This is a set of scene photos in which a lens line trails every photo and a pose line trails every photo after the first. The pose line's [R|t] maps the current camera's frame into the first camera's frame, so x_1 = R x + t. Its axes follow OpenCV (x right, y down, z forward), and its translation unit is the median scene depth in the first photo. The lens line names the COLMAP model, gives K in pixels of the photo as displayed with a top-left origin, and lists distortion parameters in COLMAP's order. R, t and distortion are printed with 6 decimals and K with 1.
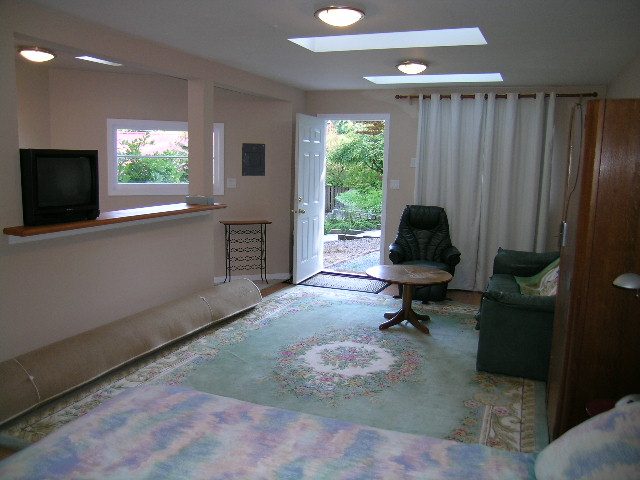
lens RADIAL K [[539.4, 0, 323.7], [0, 539.4, 239.0], [0, 0, 1]] dist [-0.139293, 0.127864]
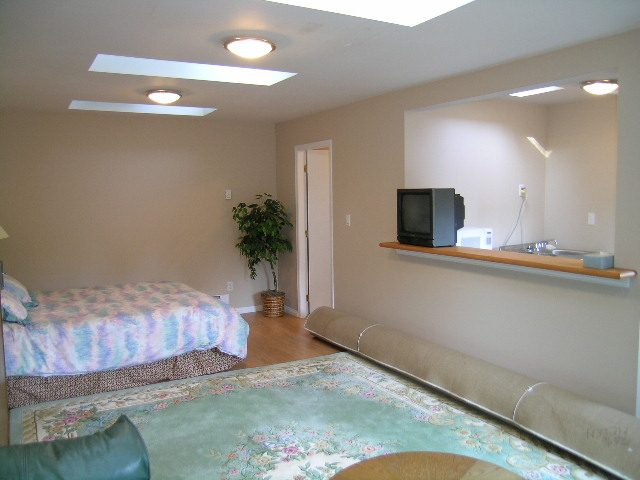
lens RADIAL K [[539.4, 0, 323.7], [0, 539.4, 239.0], [0, 0, 1]] dist [-0.139293, 0.127864]
pose [[-0.609145, 0.066885, -0.790234, 0.639453], [-0.112720, 0.979019, 0.169753, -0.231108], [0.785007, 0.192479, -0.588825, 1.511379]]
